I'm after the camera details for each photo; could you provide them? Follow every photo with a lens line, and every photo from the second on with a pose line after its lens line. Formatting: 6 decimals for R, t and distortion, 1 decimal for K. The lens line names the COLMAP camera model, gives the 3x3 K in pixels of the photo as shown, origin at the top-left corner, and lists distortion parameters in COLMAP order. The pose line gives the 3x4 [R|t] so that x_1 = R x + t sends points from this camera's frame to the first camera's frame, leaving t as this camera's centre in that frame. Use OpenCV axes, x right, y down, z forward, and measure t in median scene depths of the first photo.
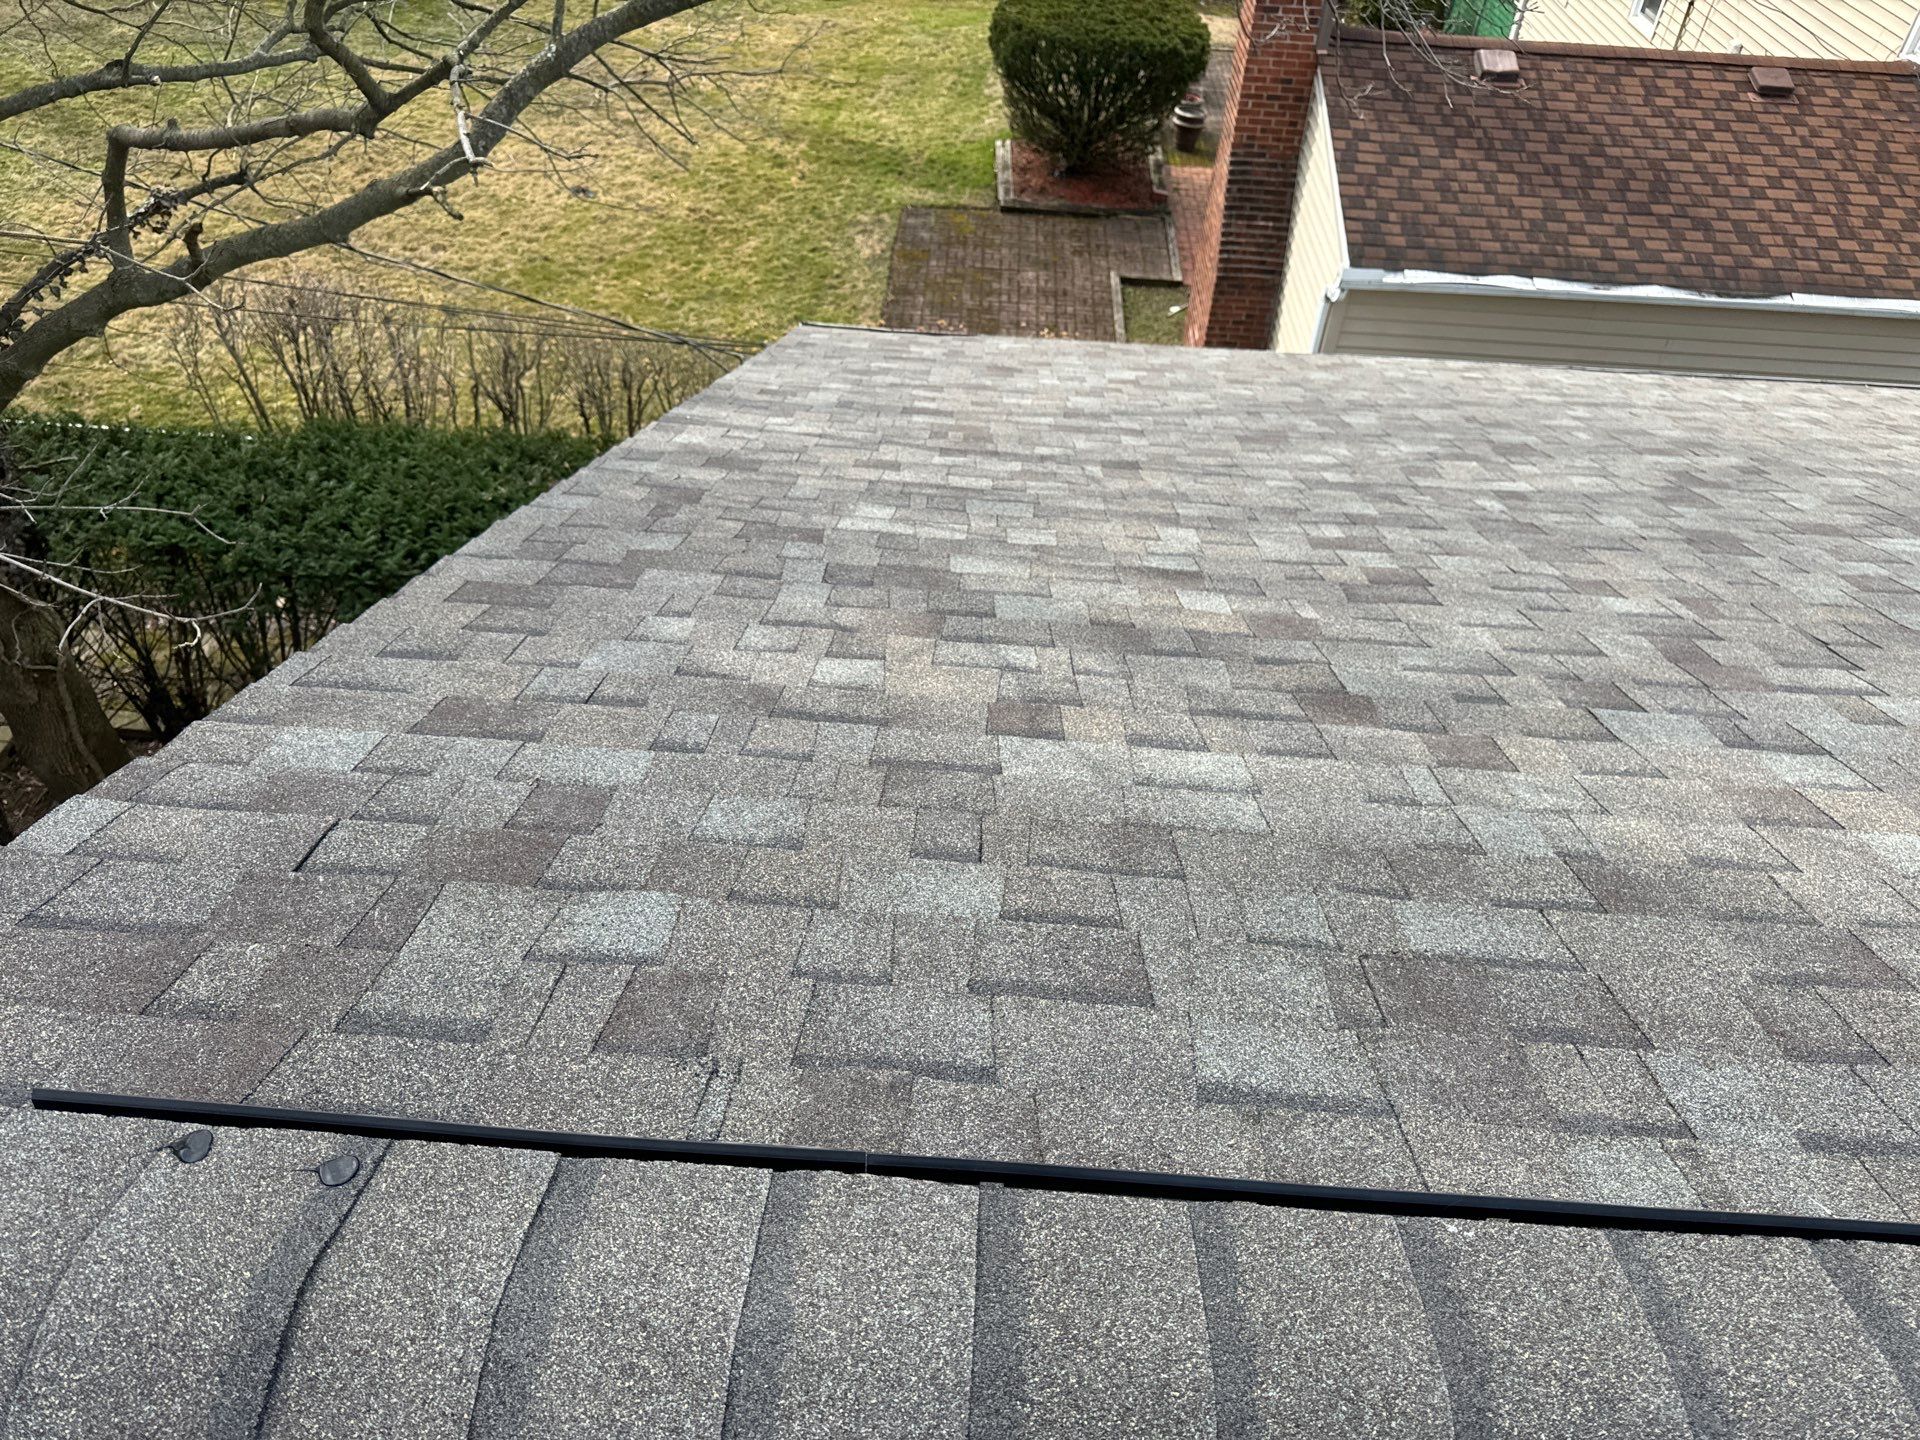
lens RADIAL K [[1358.0, 0, 945.2], [0, 1358.0, 722.9], [0, 0, 1]] dist [0.001799, -0.003023]
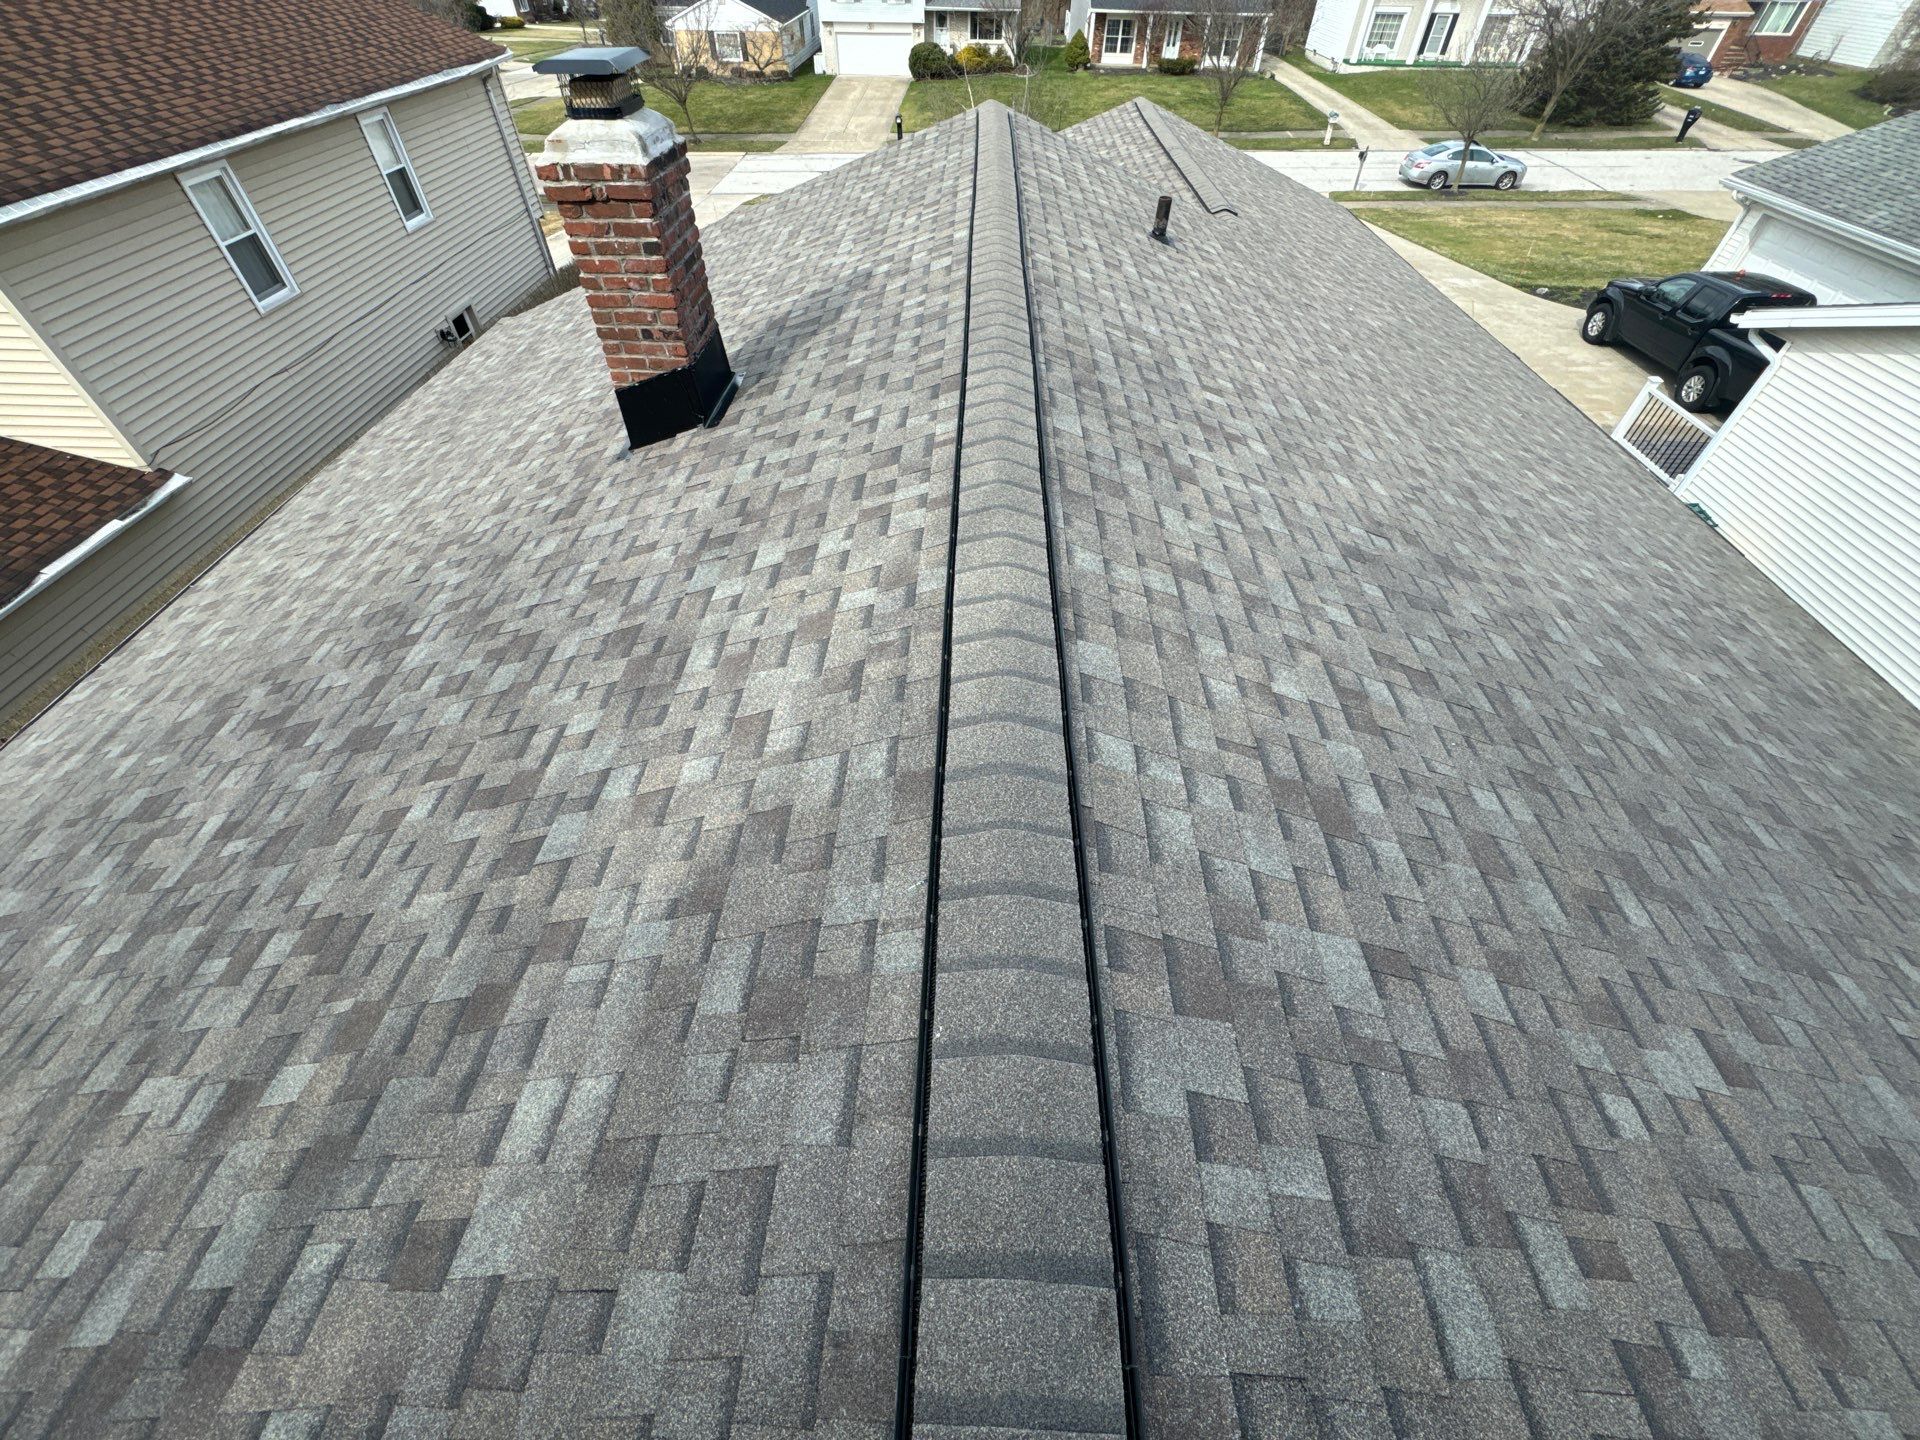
lens RADIAL K [[756.2, 0, 960.0], [0, 756.2, 720.0], [0, 0, 1]] dist [-0.001236, -0.000090]
pose [[-0.027656, -0.757262, 0.652525, -0.034596], [0.667543, 0.471897, 0.575934, -0.280827], [-0.744058, 0.451517, 0.492454, 0.027556]]
